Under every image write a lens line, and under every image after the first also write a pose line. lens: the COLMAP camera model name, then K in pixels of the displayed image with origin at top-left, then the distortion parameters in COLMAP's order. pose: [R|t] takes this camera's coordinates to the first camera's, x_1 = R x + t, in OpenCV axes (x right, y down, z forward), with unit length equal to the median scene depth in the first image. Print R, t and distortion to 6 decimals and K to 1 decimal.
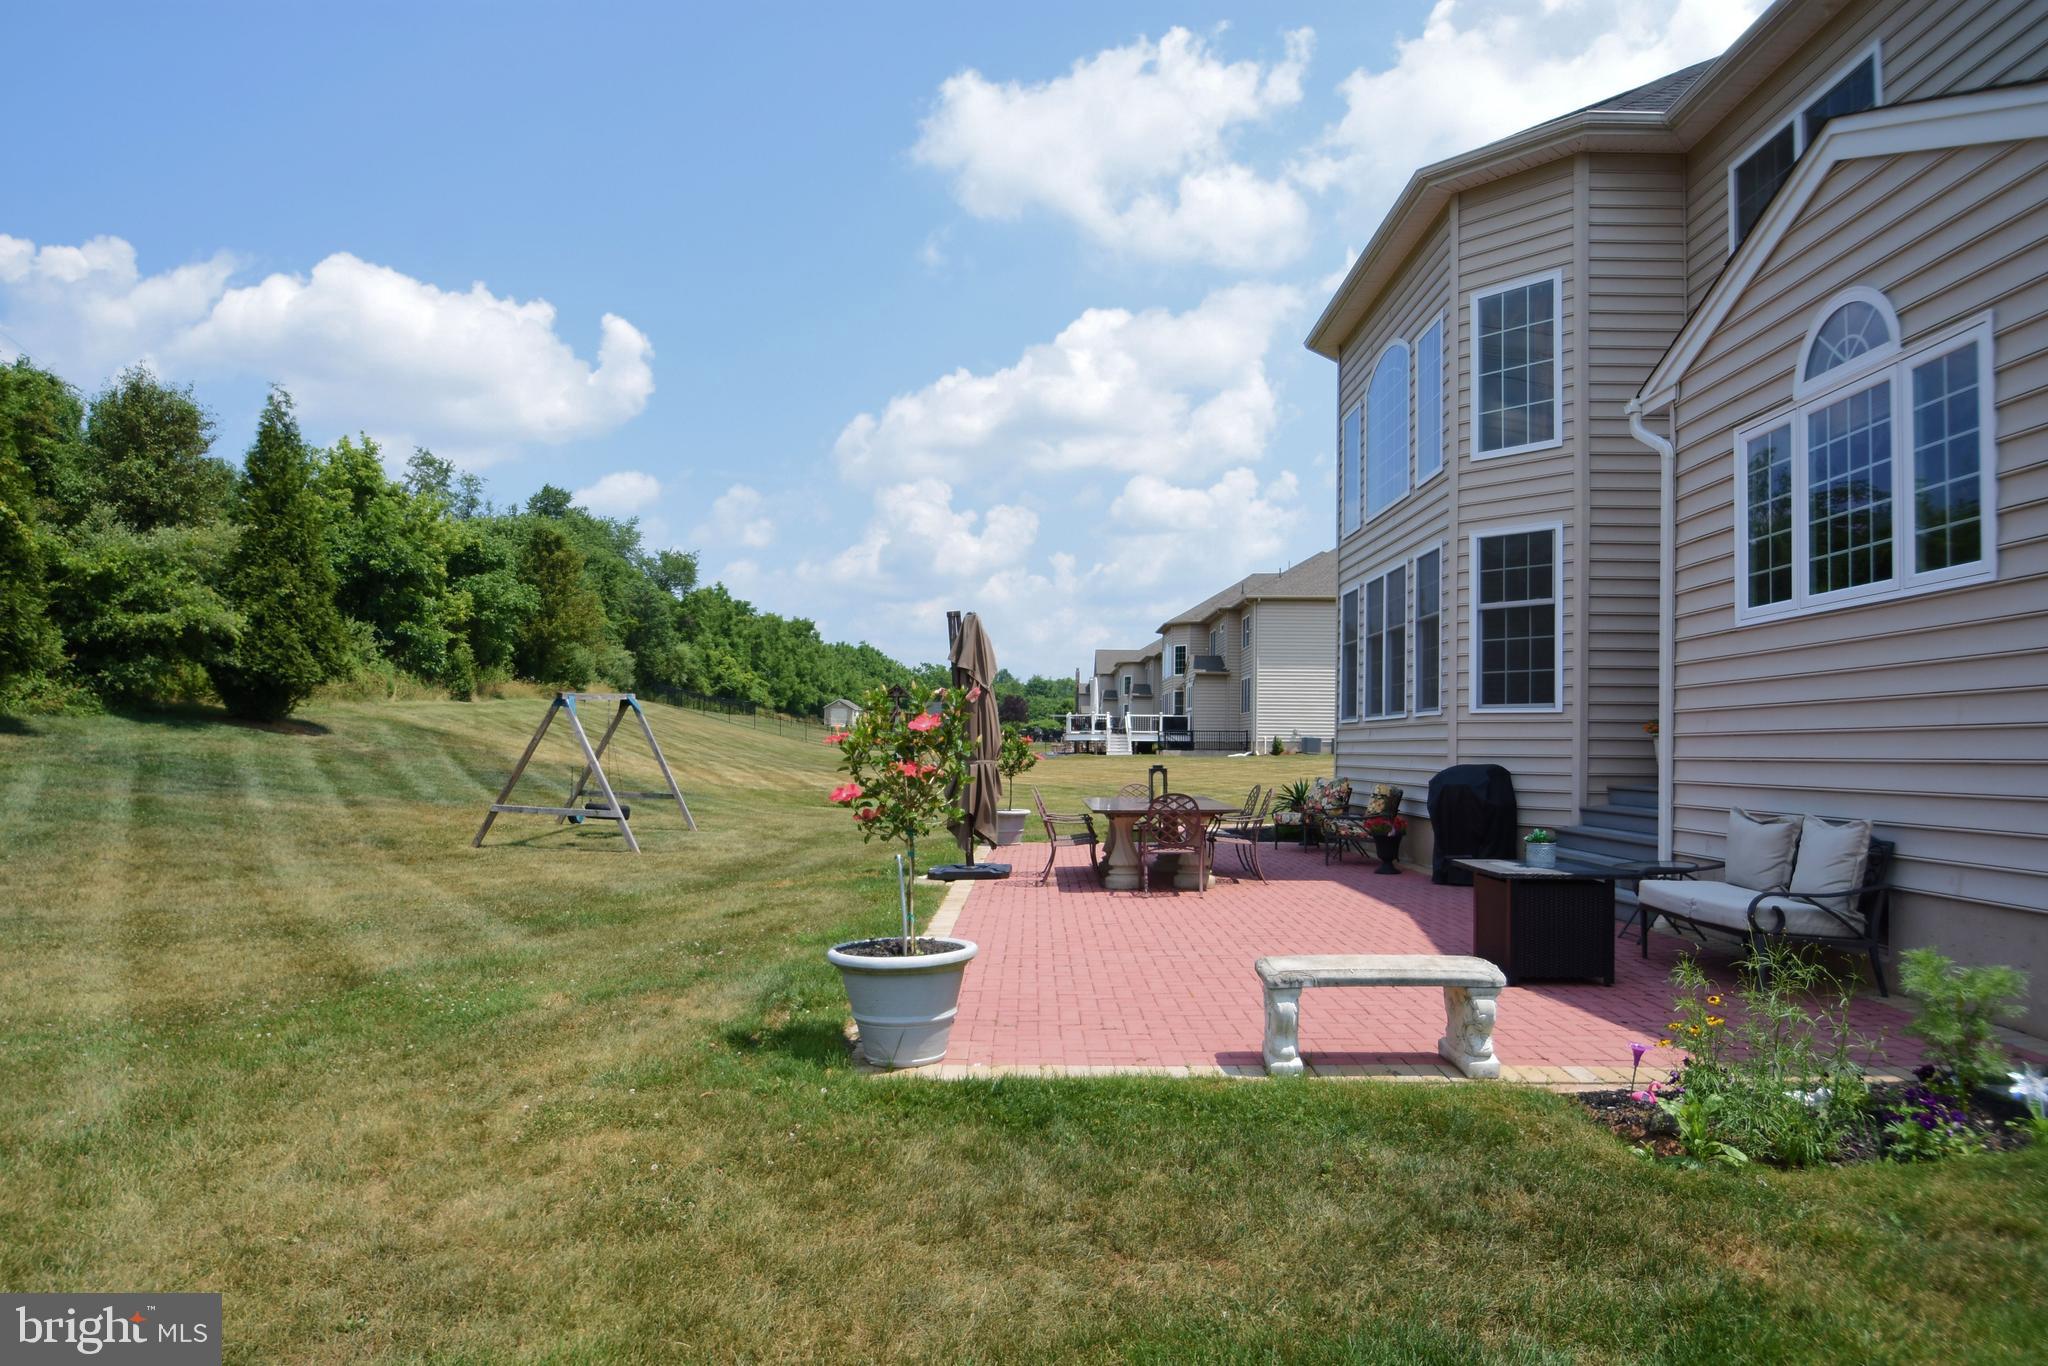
lens RADIAL K [[1240.3, 0, 993.8], [0, 1240.3, 715.9], [0, 0, 1]] dist [-0.019282, -0.003106]
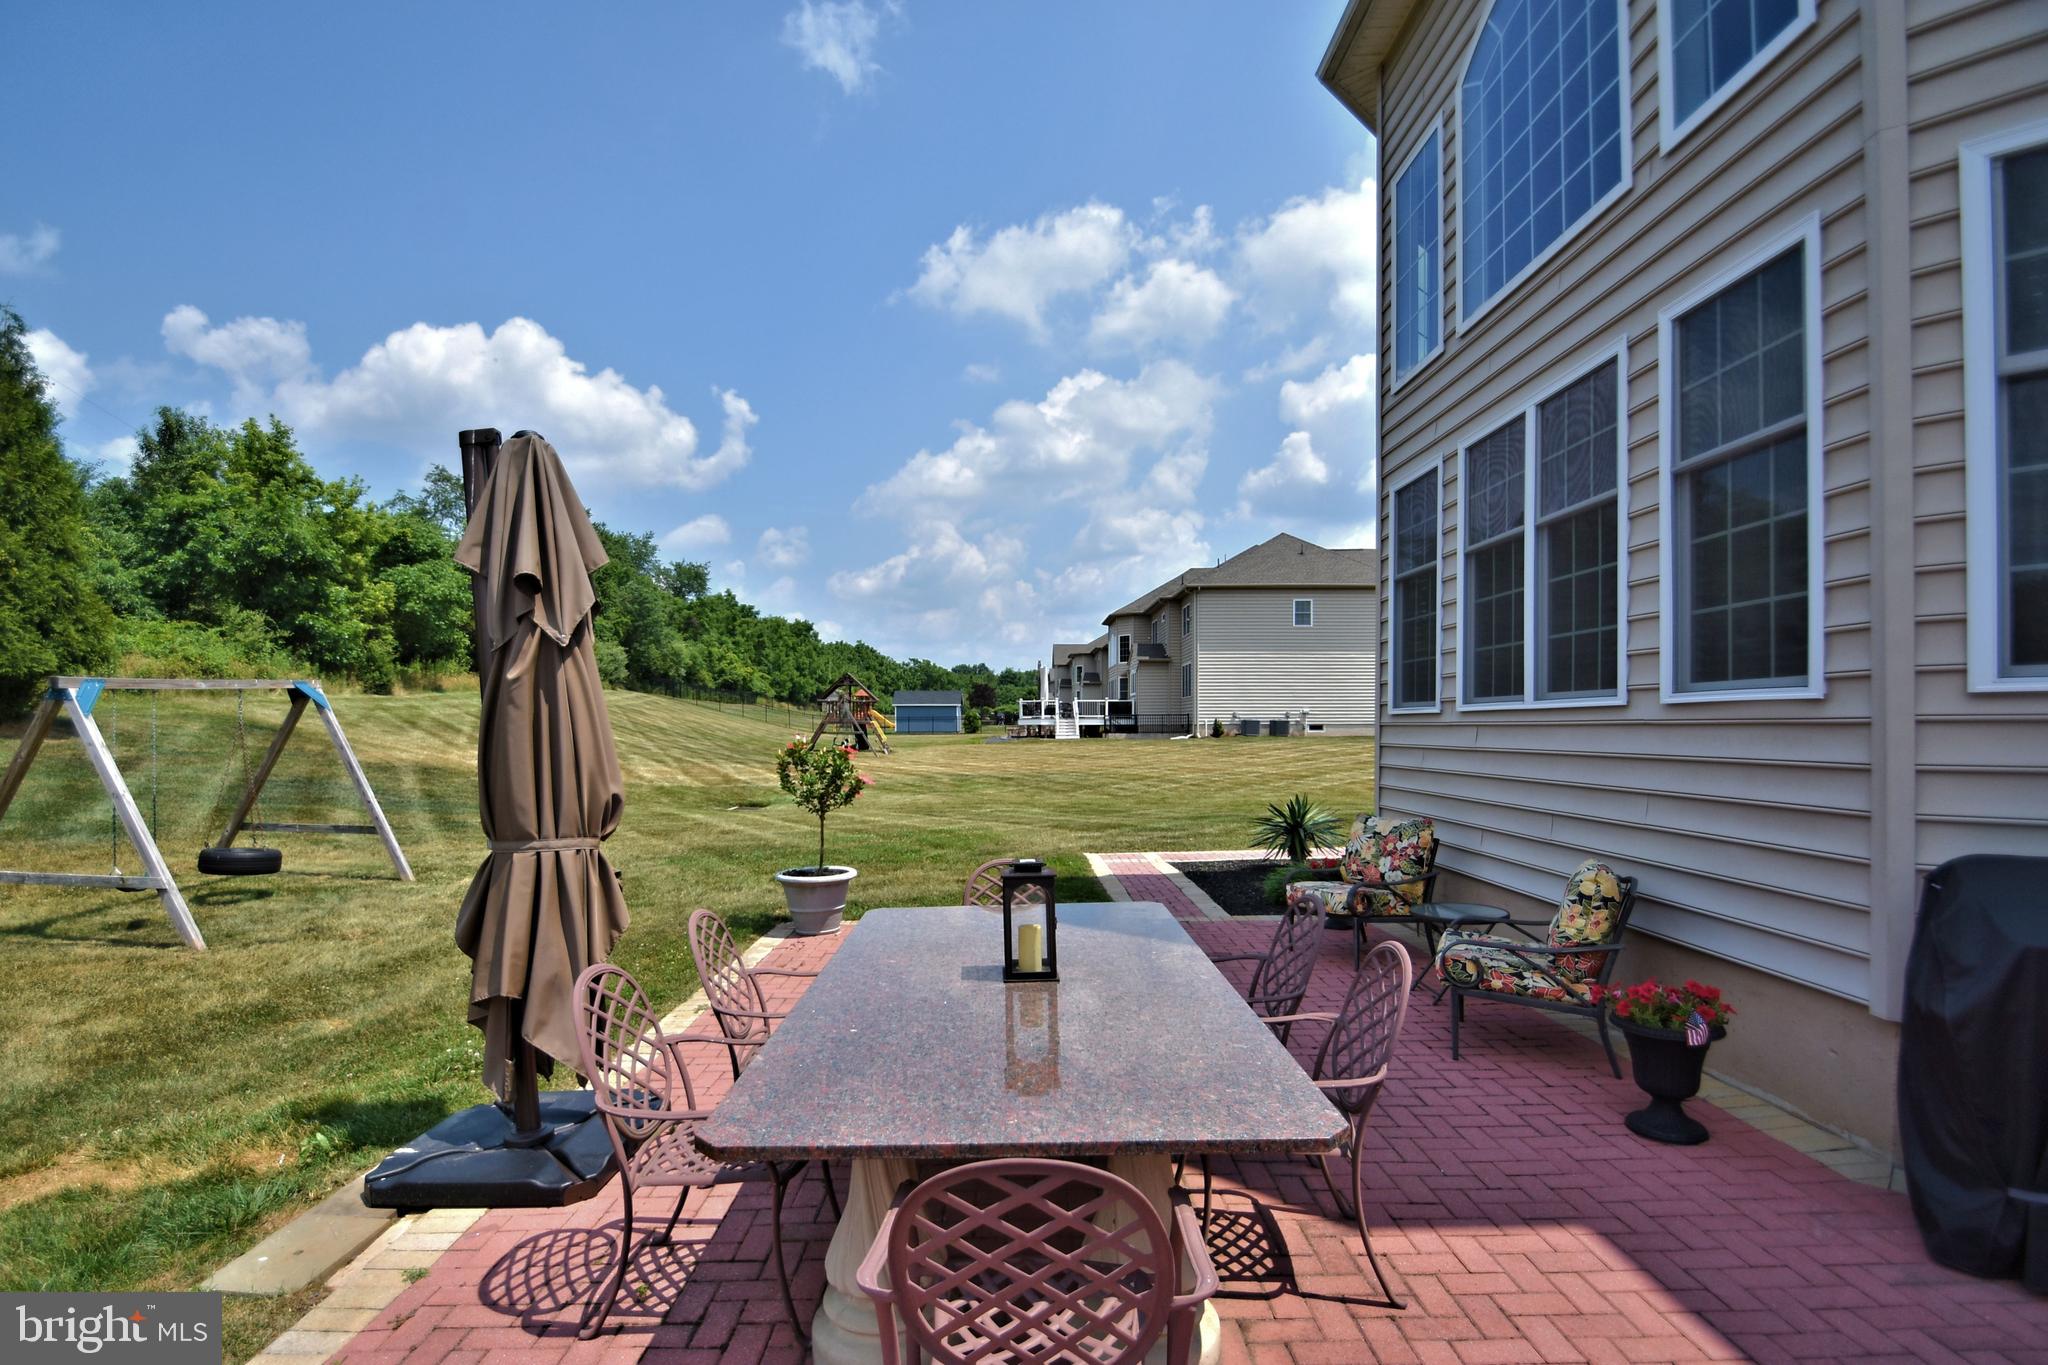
lens RADIAL K [[940.3, 0, 1012.6], [0, 940.3, 738.5], [0, 0, 1]] dist [-0.004842, -0.006257]
pose [[0.999536, -0.012928, 0.027564, 0.034890], [0.011830, 0.999144, 0.039635, -0.000786], [-0.028053, -0.039291, 0.998834, 0.215795]]
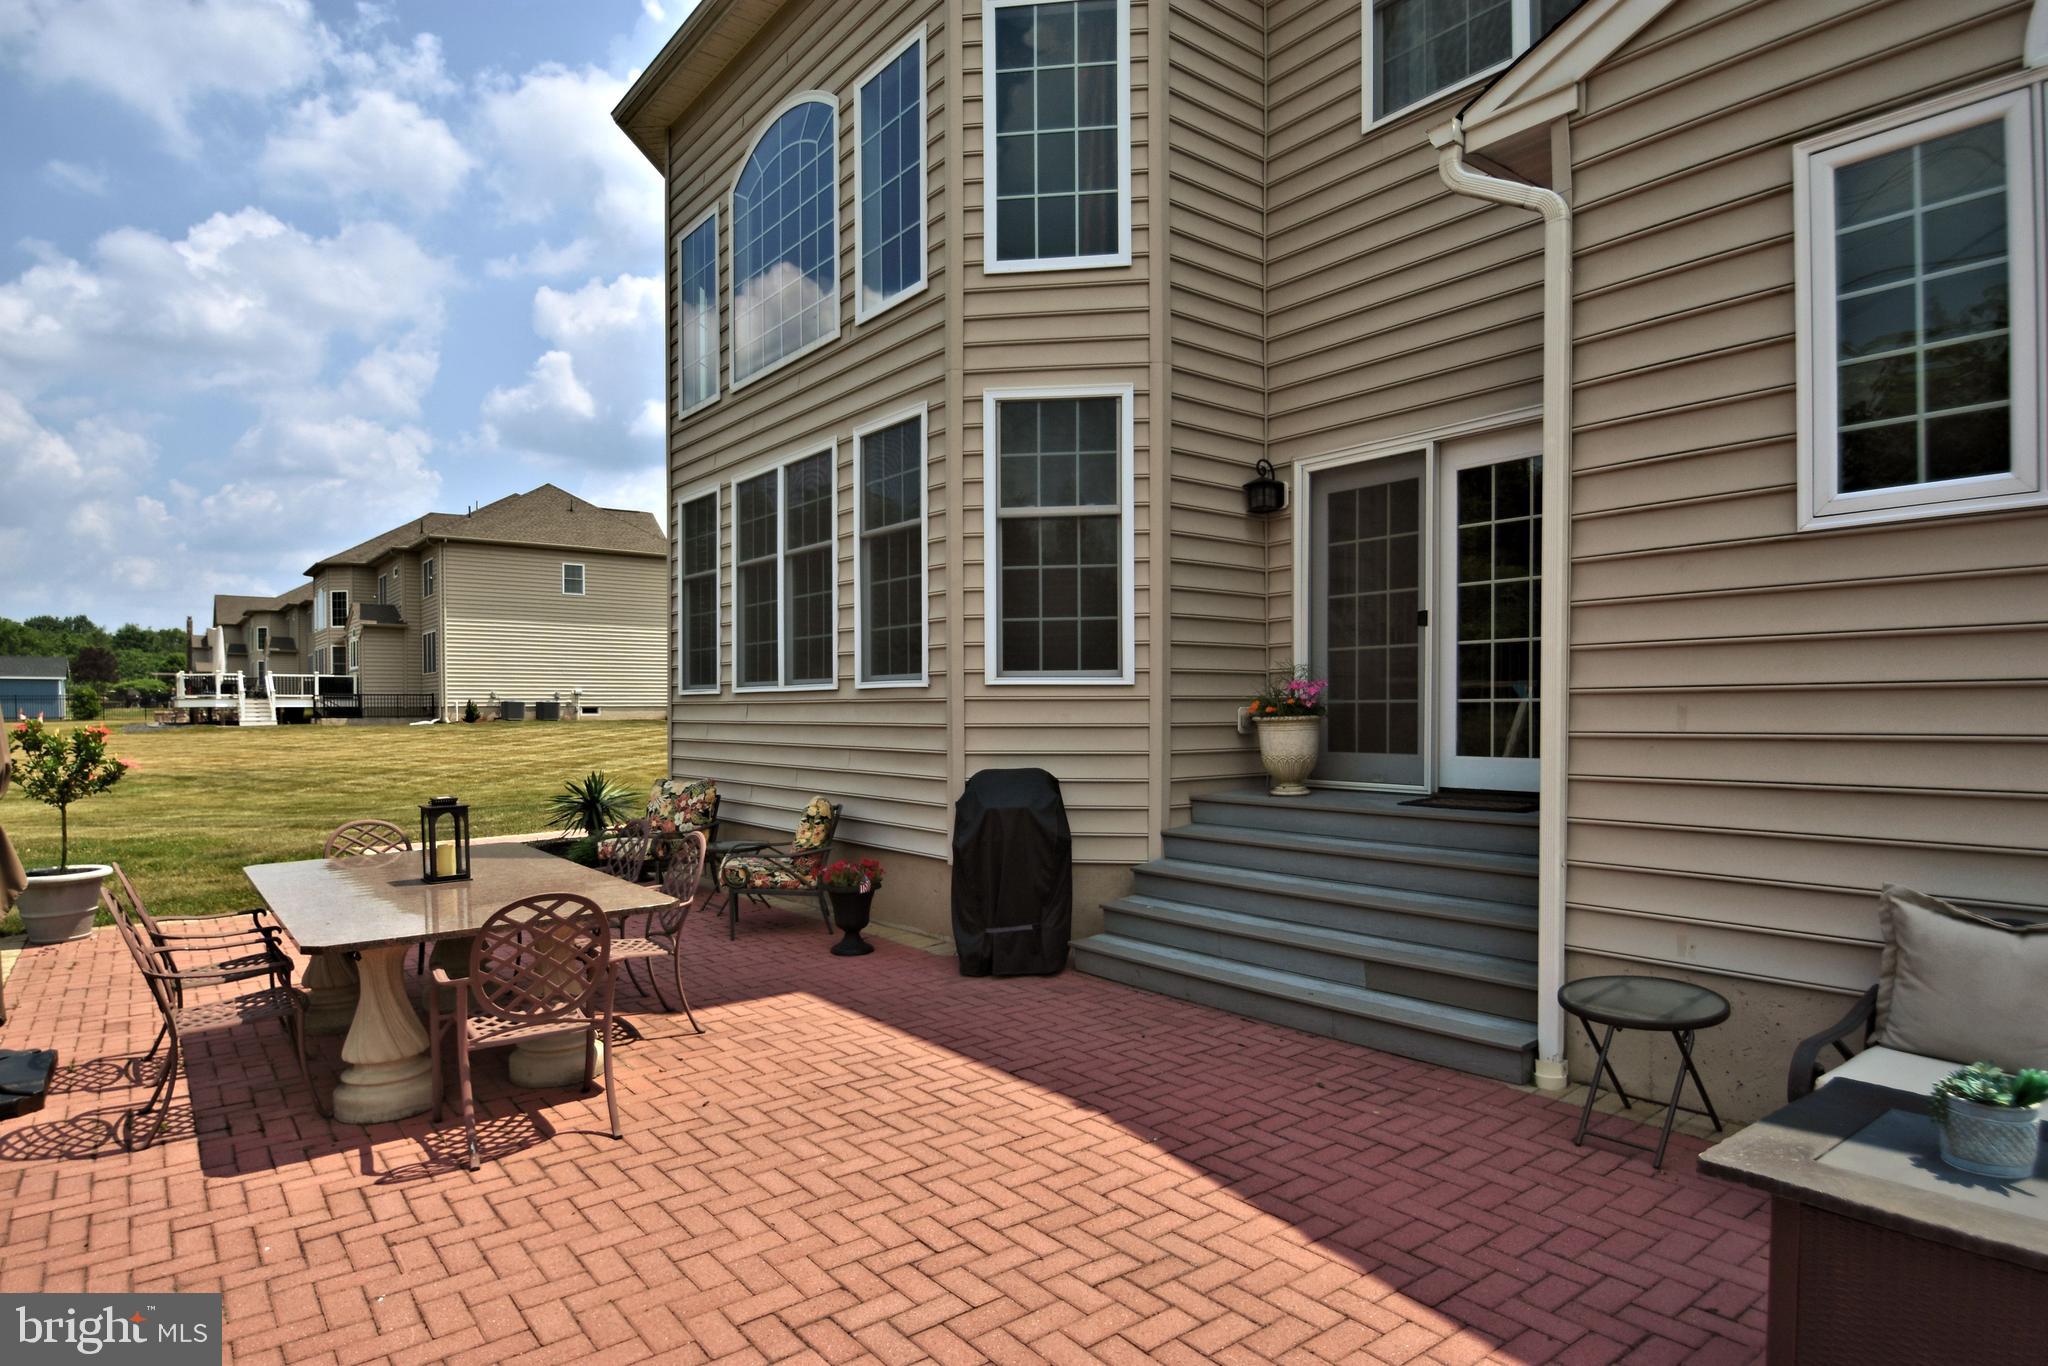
lens RADIAL K [[1143.6, 0, 978.6], [0, 1143.6, 732.0], [0, 0, 1]] dist [-0.017909, -0.002794]
pose [[0.779831, -0.025318, 0.625478, 0.006943], [-0.005926, 0.998838, 0.047820, -0.001686], [-0.625962, -0.040999, 0.778775, 0.158018]]
